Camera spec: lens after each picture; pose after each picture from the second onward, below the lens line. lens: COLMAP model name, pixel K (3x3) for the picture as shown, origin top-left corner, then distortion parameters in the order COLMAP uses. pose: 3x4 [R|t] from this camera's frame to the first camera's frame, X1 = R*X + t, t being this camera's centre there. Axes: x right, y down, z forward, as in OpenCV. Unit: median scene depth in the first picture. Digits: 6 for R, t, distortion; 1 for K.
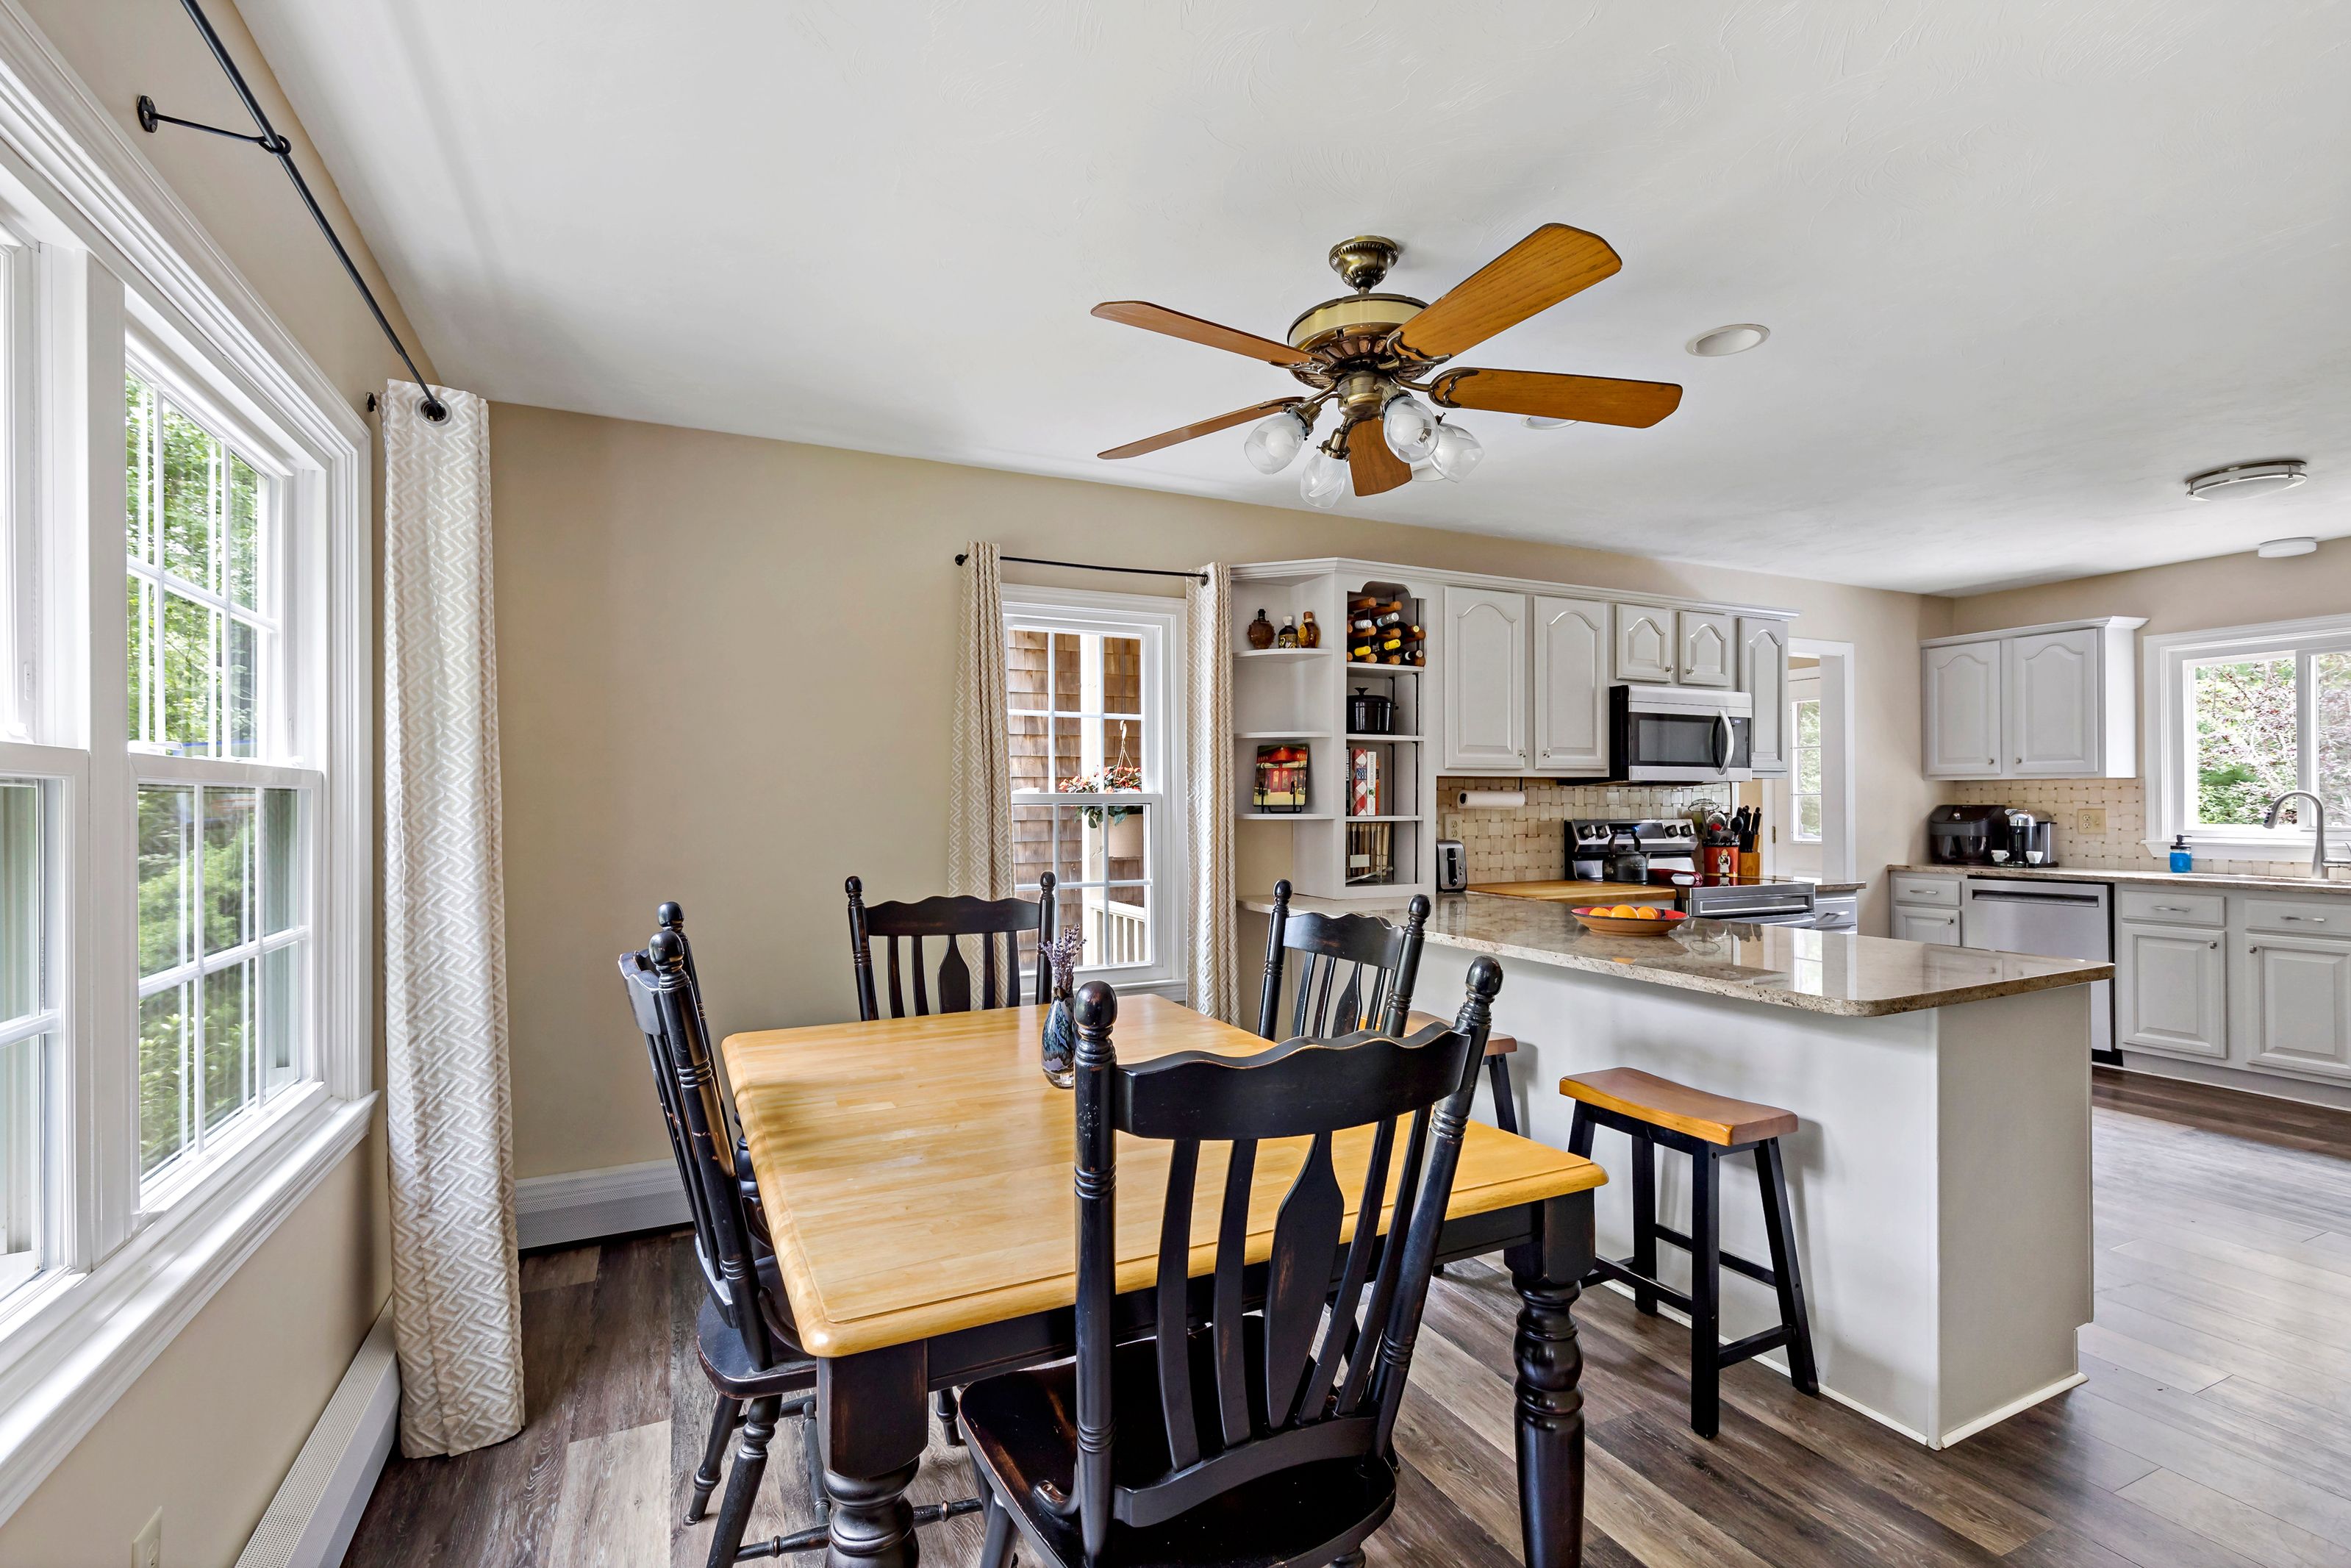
lens RADIAL K [[1077.8, 0, 1193.9], [0, 1077.8, 790.5], [0, 0, 1]] dist [0.011026, -0.003933]
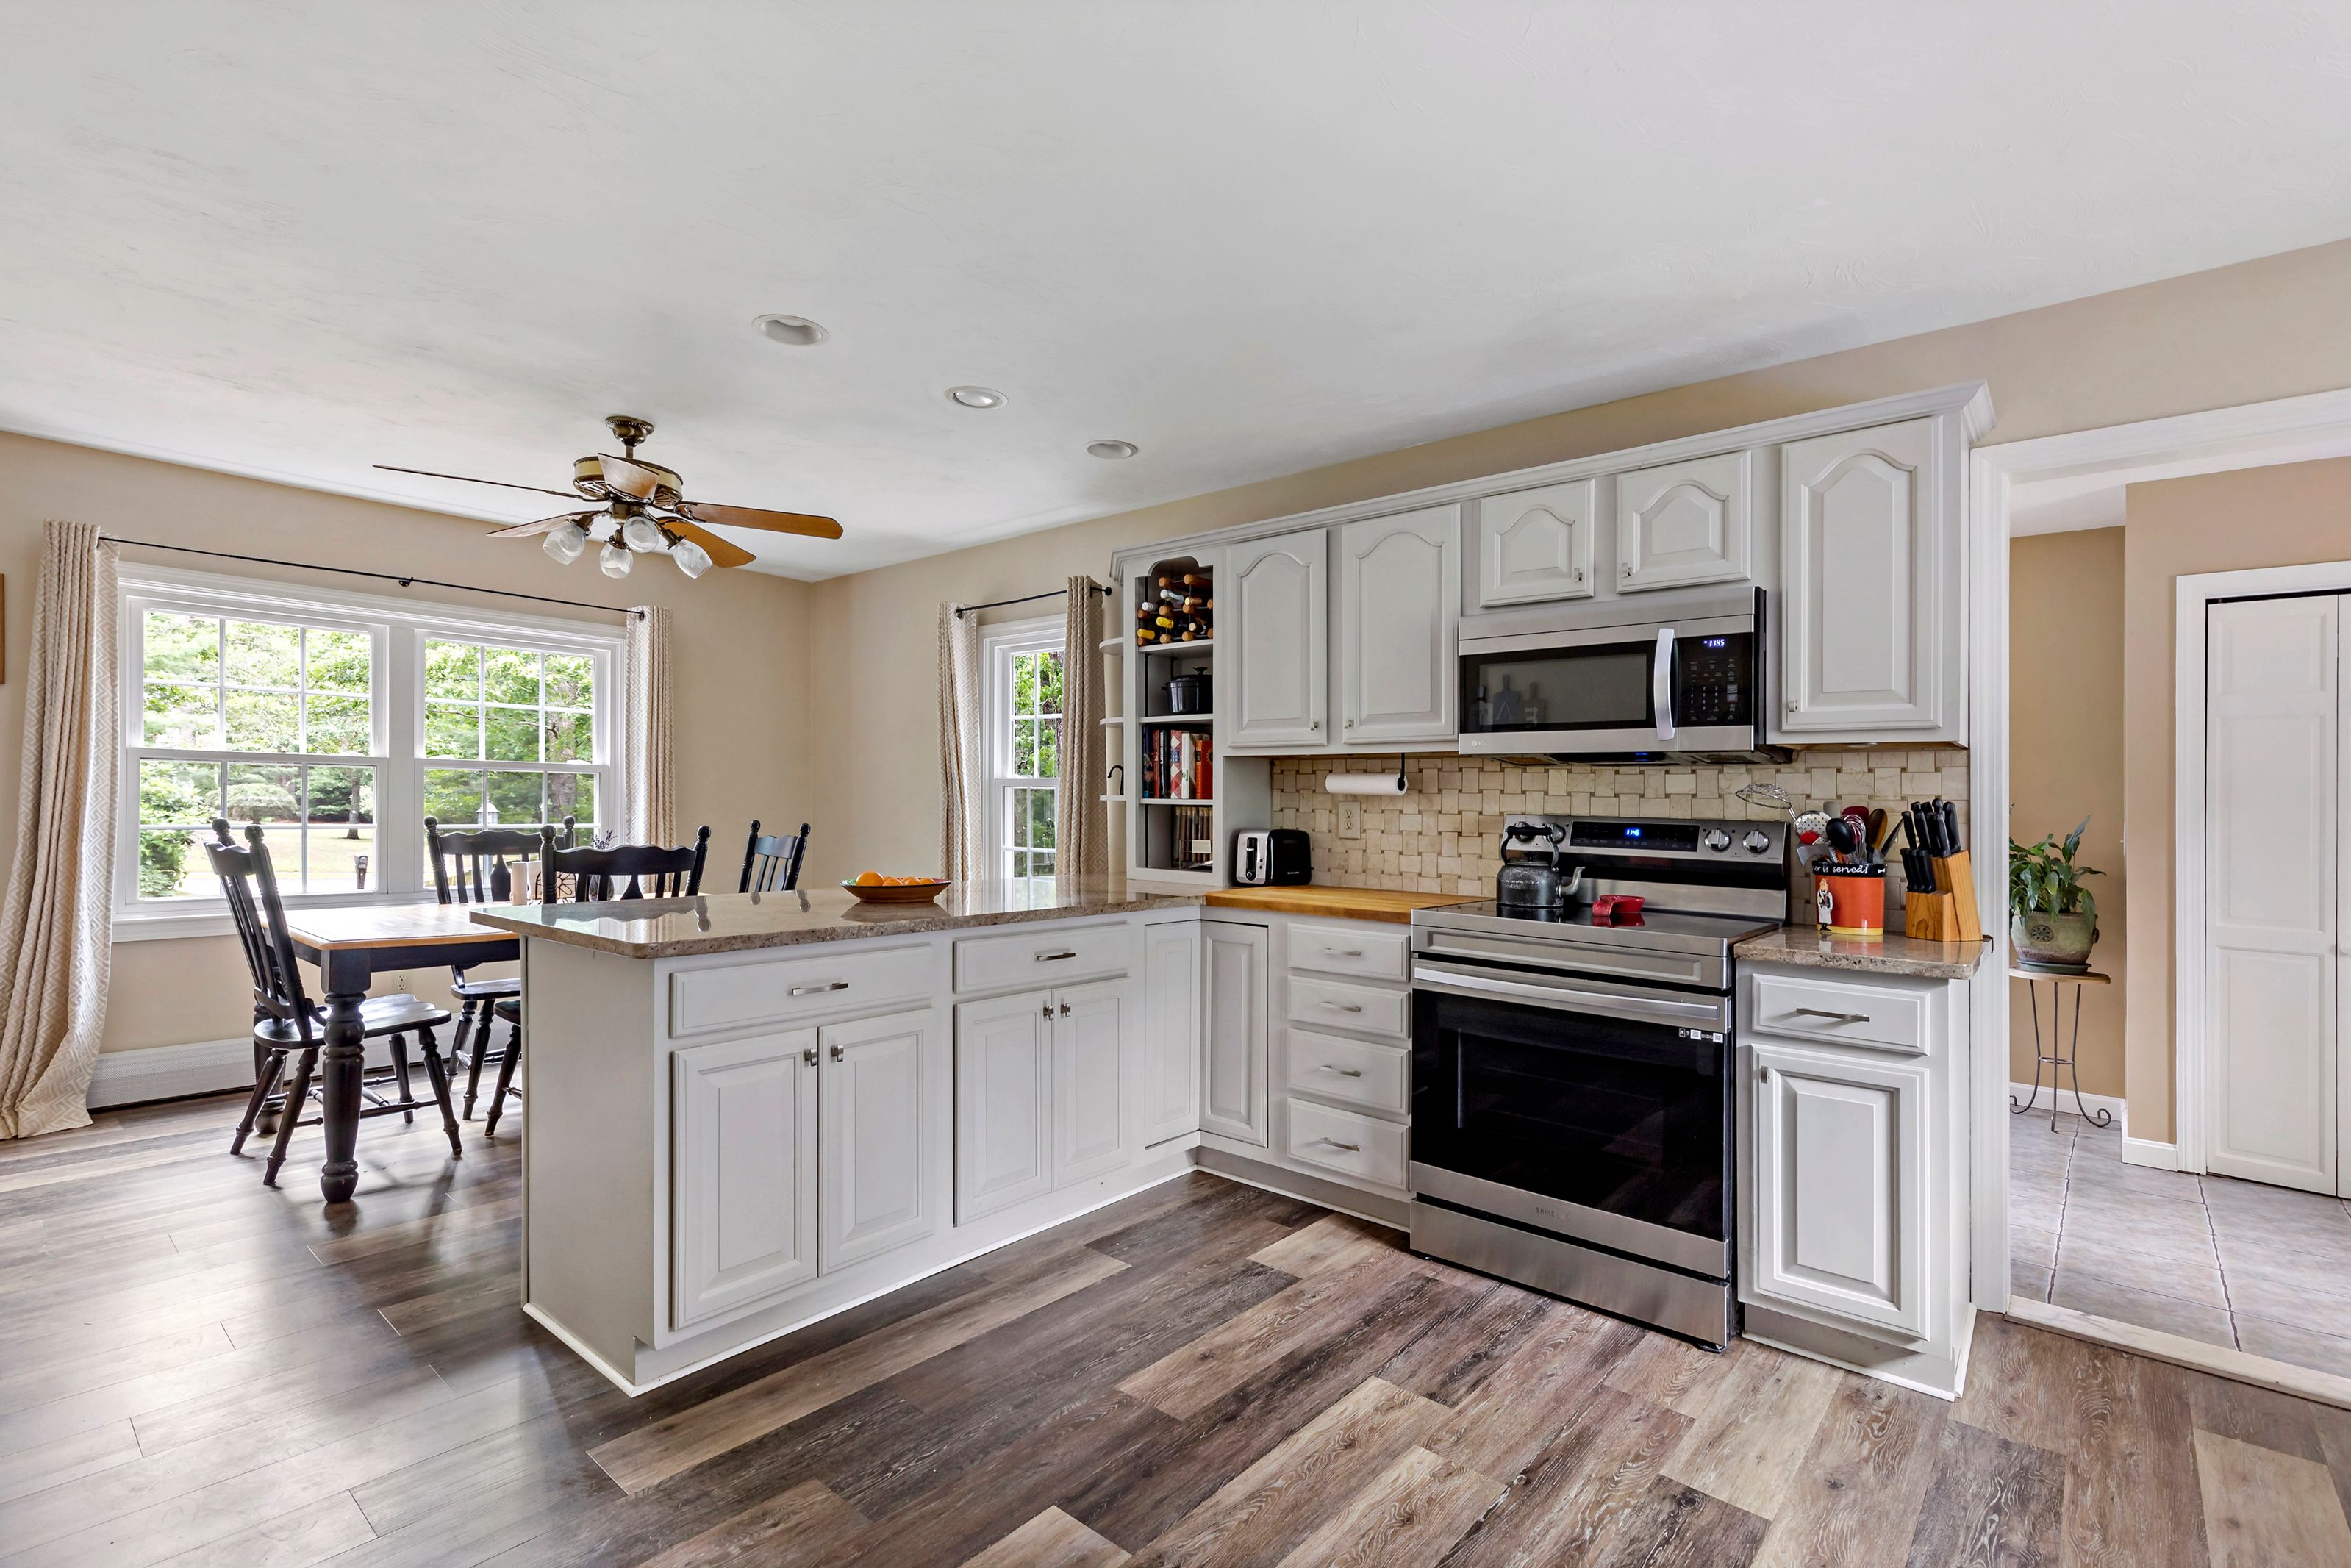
lens RADIAL K [[1077.8, 0, 1184.8], [0, 1077.8, 791.2], [0, 0, 1]] dist [0.011026, -0.003933]
pose [[0.396199, 0.000670, -0.918164, 0.858448], [-0.011216, 0.999929, -0.004110, 0.016572], [0.918096, 0.011927, 0.396178, 0.499973]]
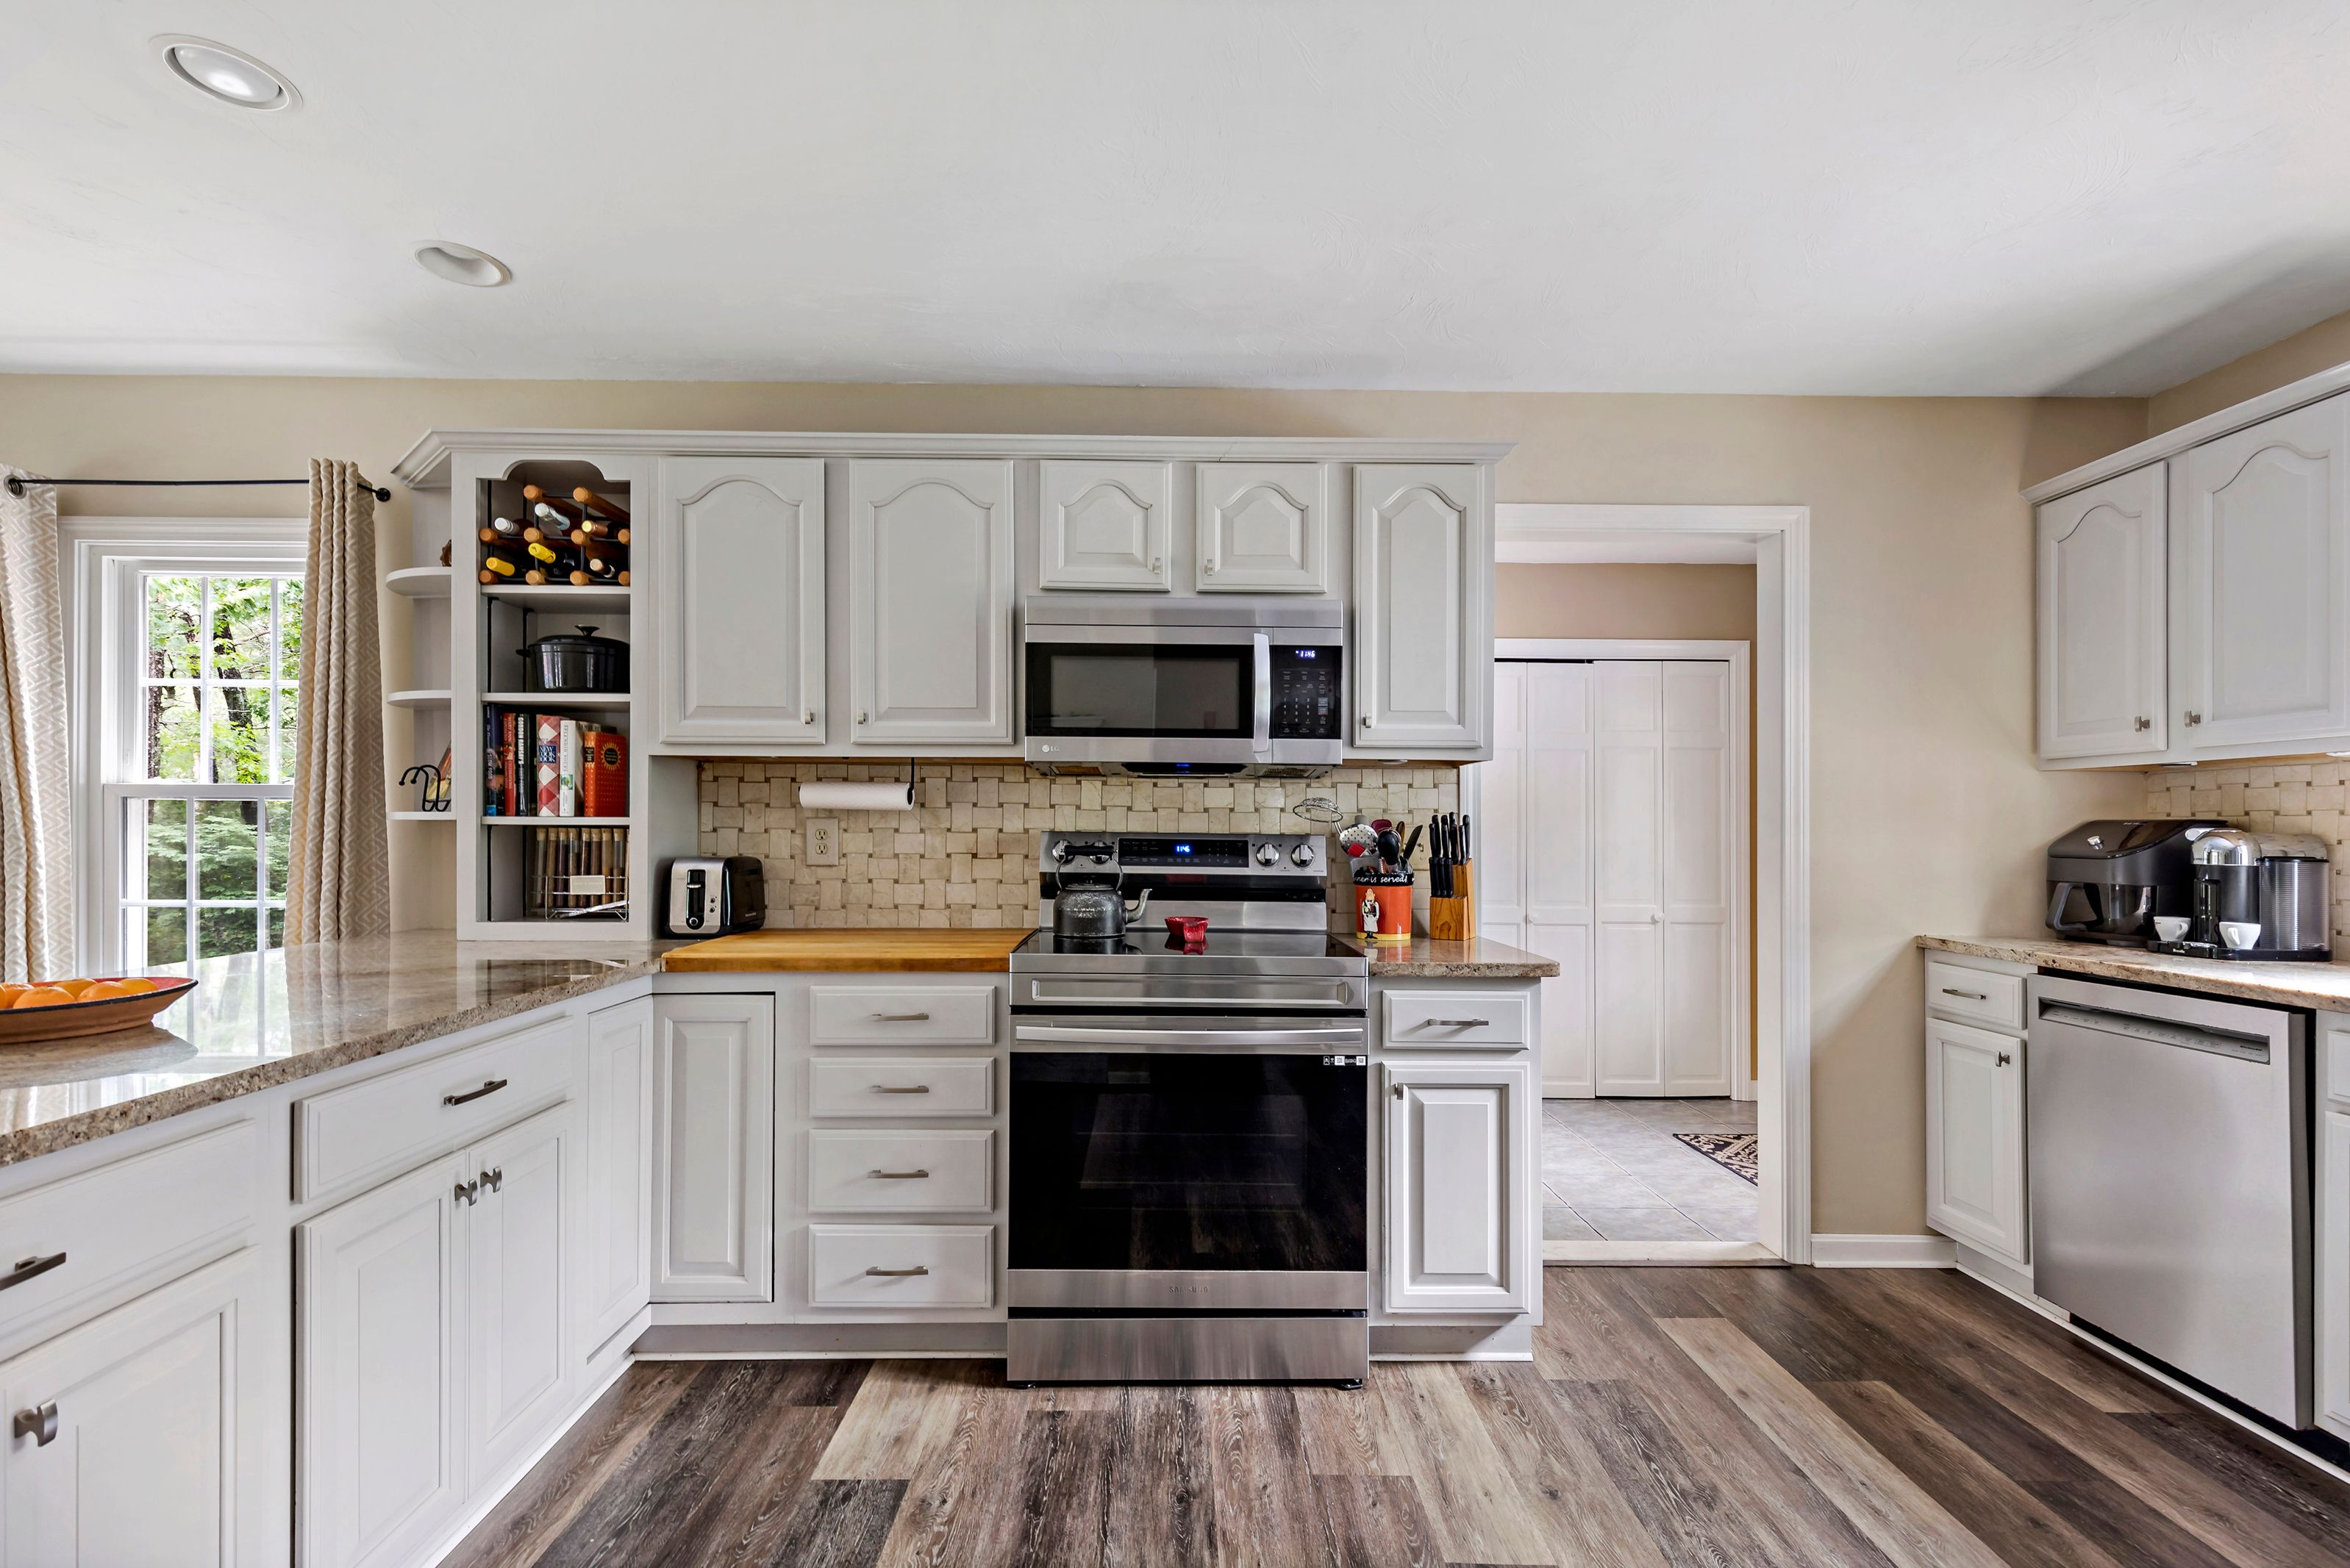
lens RADIAL K [[1077.2, 0, 1177.3], [0, 1077.2, 803.4], [0, 0, 1]] dist [0.011026, -0.003933]
pose [[0.902354, 0.000699, -0.430995, 0.642455], [-0.006045, 0.999921, -0.011035, 0.016617], [0.430953, 0.012563, 0.902287, 0.456666]]
